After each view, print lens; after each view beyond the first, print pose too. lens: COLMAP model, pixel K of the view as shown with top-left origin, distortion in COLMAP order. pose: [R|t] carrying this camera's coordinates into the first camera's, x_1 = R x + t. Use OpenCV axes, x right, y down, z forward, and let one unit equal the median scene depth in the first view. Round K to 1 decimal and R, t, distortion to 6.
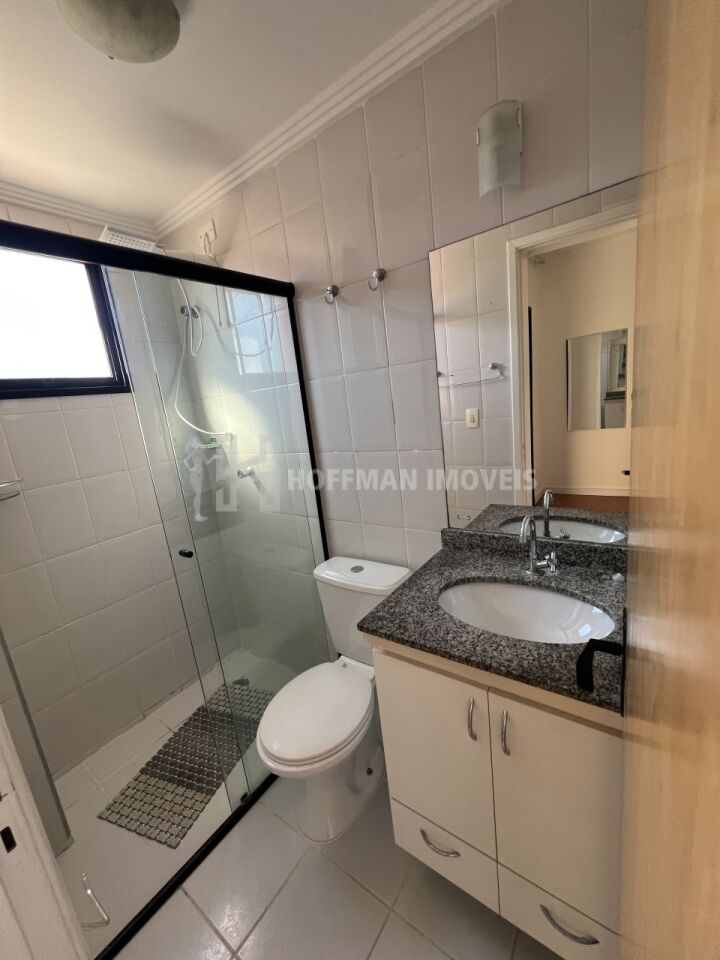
lens RADIAL K [[383.2, 0, 359.6], [0, 383.2, 479.3], [0, 0, 1]] dist [-0.002751, -0.000349]
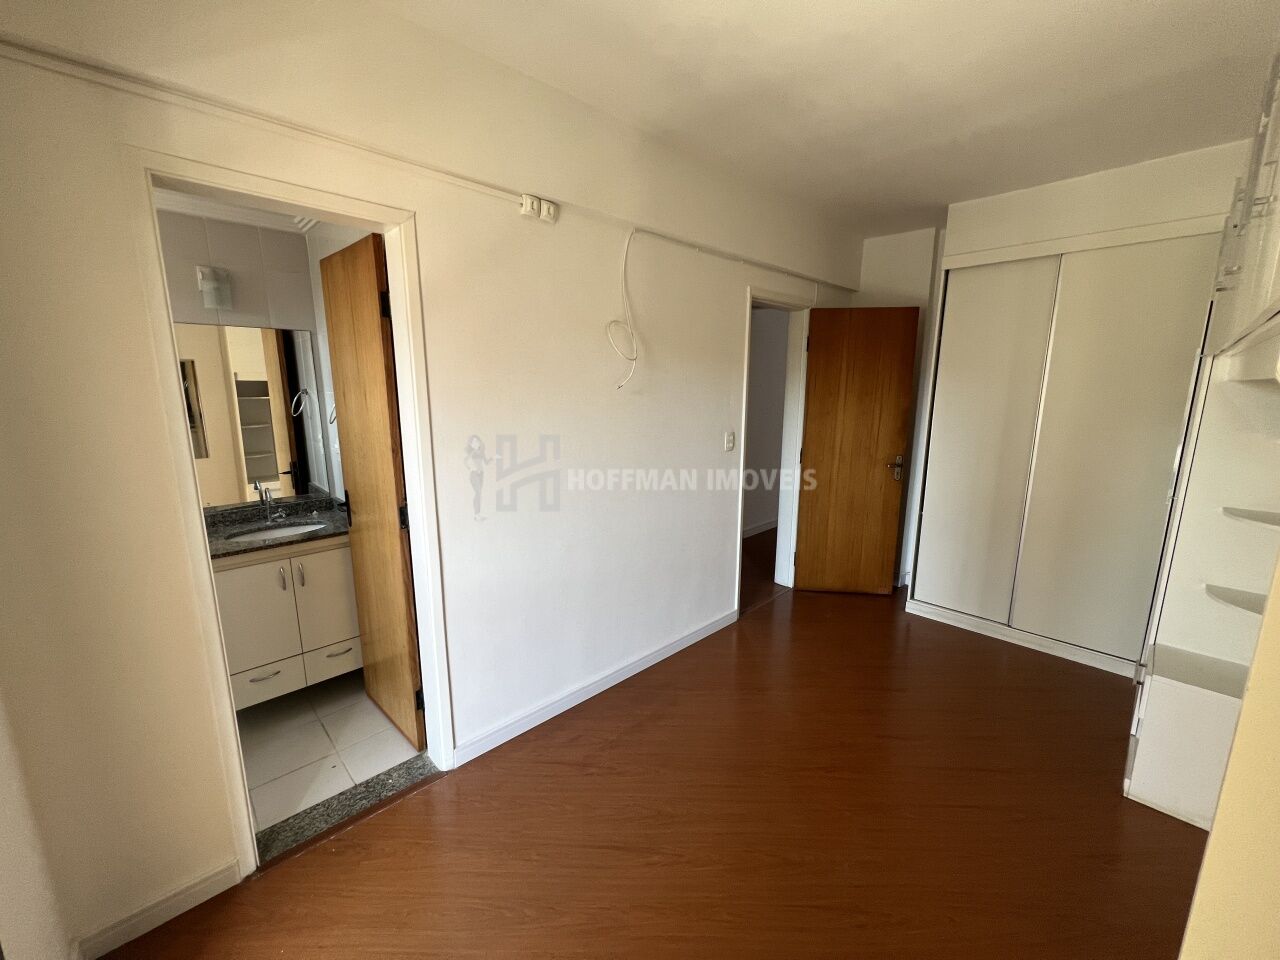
lens RADIAL K [[510.9, 0, 642.7], [0, 510.9, 484.0], [0, 0, 1]] dist [-0.002751, -0.000349]
pose [[0.164551, -0.068703, 0.983973, -1.855110], [0.182544, 0.982460, 0.038071, 0.354936], [-0.969330, 0.173354, 0.174206, -1.287116]]
